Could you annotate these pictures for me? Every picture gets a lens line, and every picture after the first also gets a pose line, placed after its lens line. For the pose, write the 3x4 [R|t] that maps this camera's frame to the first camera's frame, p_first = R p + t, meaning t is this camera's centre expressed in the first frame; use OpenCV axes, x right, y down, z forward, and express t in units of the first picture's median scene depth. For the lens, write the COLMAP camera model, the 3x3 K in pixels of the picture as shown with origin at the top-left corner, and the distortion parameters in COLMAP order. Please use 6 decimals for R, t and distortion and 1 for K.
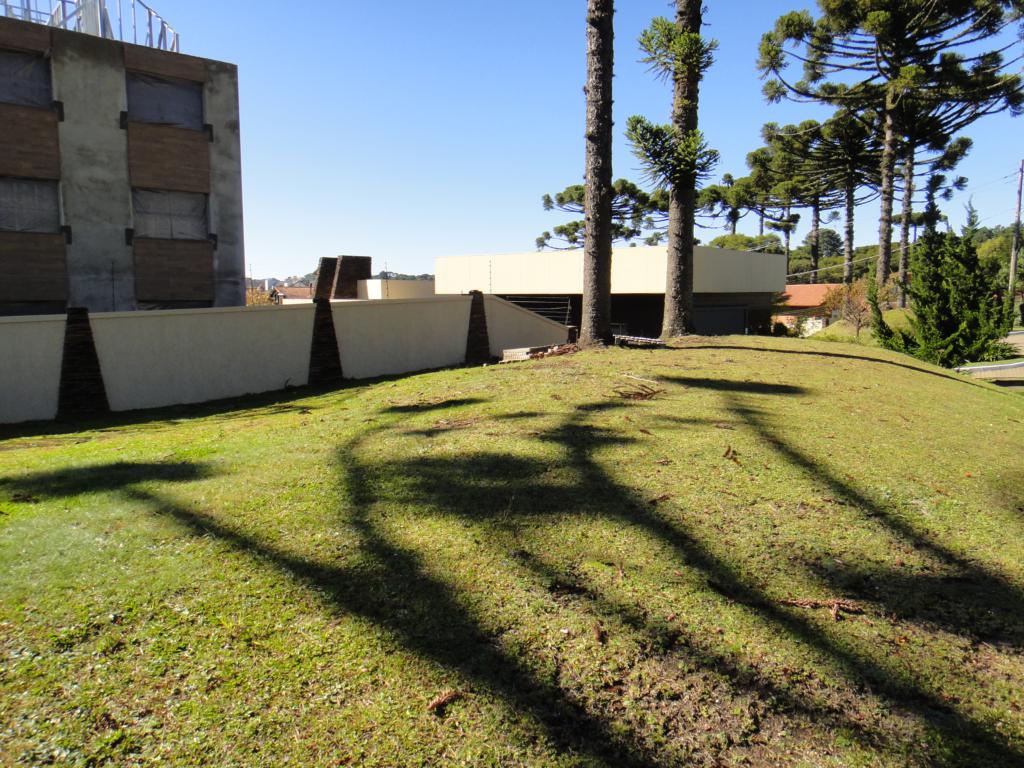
lens RADIAL K [[722.8, 0, 512.0], [0, 722.8, 384.0], [0, 0, 1]] dist [-0.000836, 0.001760]
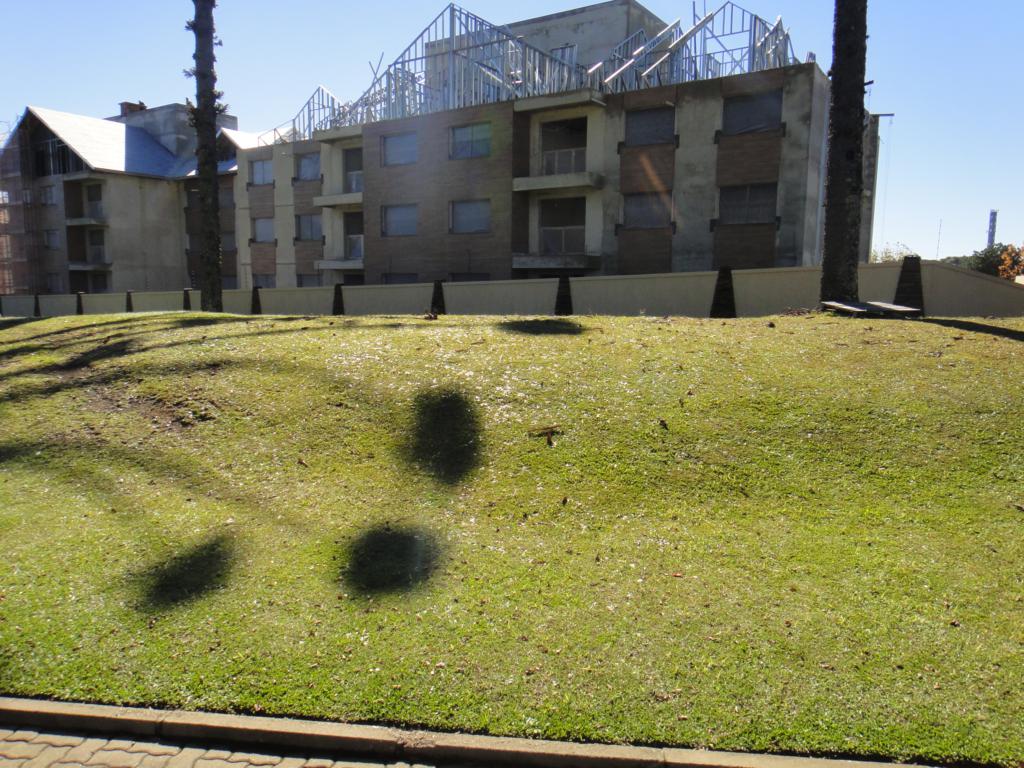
lens RADIAL K [[722.8, 0, 512.0], [0, 722.8, 384.0], [0, 0, 1]] dist [-0.000836, 0.001760]
pose [[0.276551, 0.127329, -0.952526, 0.278768], [-0.119204, 0.988074, 0.097472, -0.000778], [0.953577, 0.086589, 0.288431, 0.122754]]
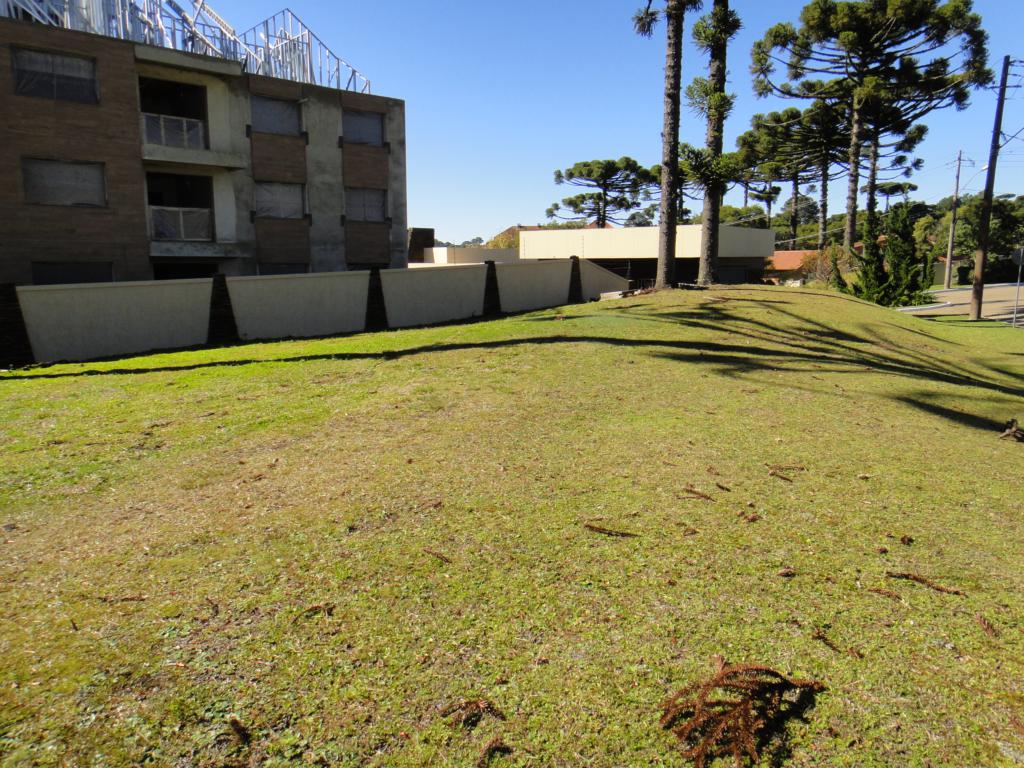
lens RADIAL K [[710.4, 0, 512.0], [0, 710.4, 384.0], [0, 0, 1]] dist [-0.023853, 0.033073]
pose [[0.999748, -0.006382, 0.021510, -0.089138], [0.005326, 0.998796, 0.048764, 0.027131], [-0.021795, -0.048637, 0.998579, -0.204786]]
